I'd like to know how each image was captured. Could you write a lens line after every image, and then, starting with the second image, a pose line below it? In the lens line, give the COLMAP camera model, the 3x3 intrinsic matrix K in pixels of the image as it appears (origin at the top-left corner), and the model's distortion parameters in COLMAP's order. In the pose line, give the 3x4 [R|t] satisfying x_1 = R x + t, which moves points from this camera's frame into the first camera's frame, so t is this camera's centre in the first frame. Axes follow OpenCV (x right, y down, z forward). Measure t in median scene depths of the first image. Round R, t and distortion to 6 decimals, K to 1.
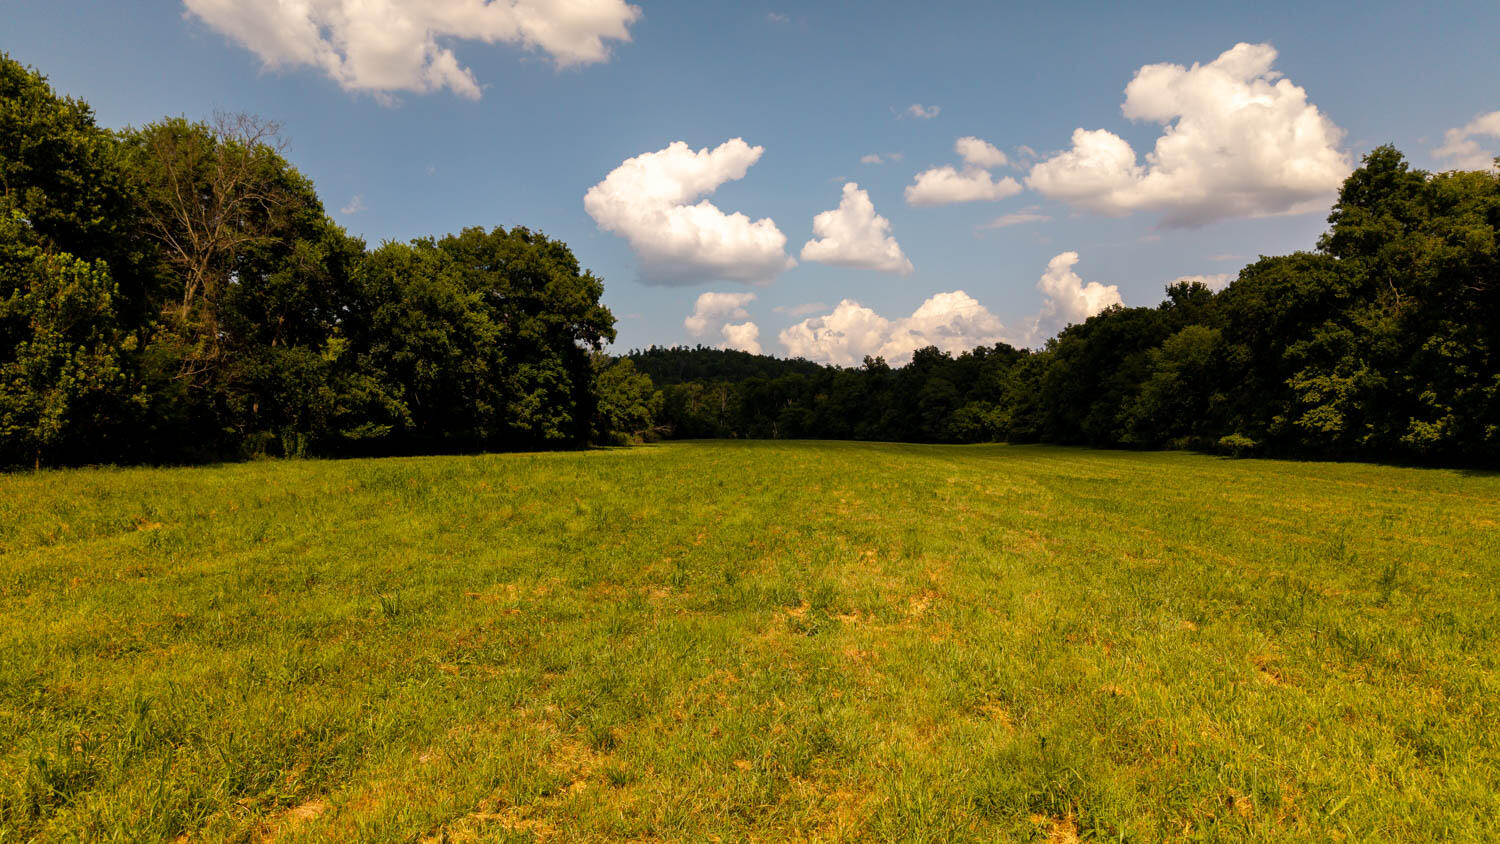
lens RADIAL K [[1001.1, 0, 755.7], [0, 1001.1, 431.5], [0, 0, 1]] dist [0.052958, -0.047059]
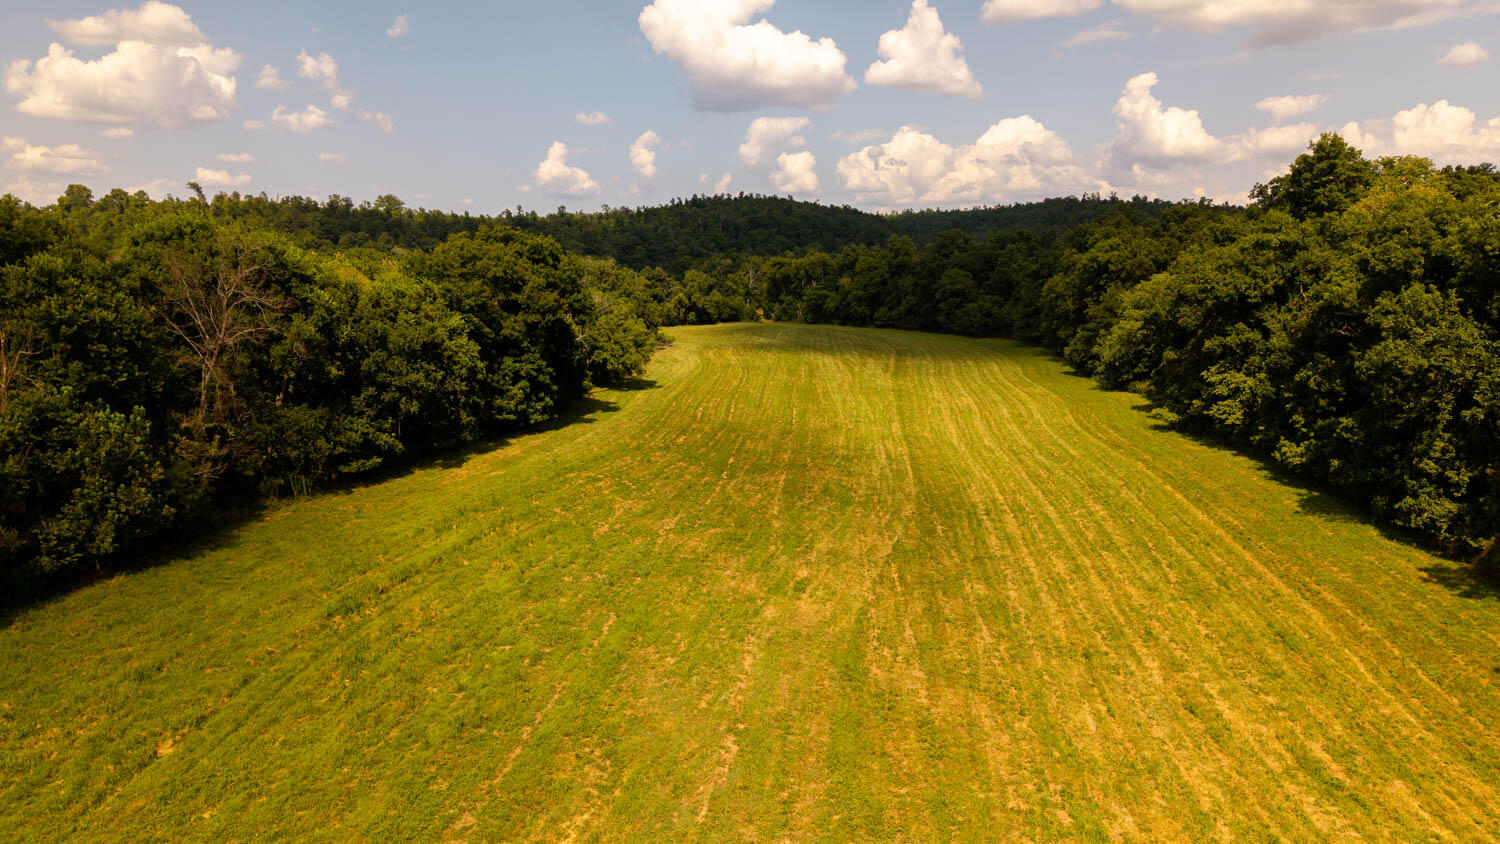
lens RADIAL K [[994.7, 0, 744.5], [0, 994.7, 432.6], [0, 0, 1]] dist [0.055737, -0.064904]
pose [[0.997351, 0.014585, -0.071268, 0.115092], [-0.001948, 0.984699, 0.174254, -0.176977], [0.072719, -0.173653, 0.982118, -0.106766]]
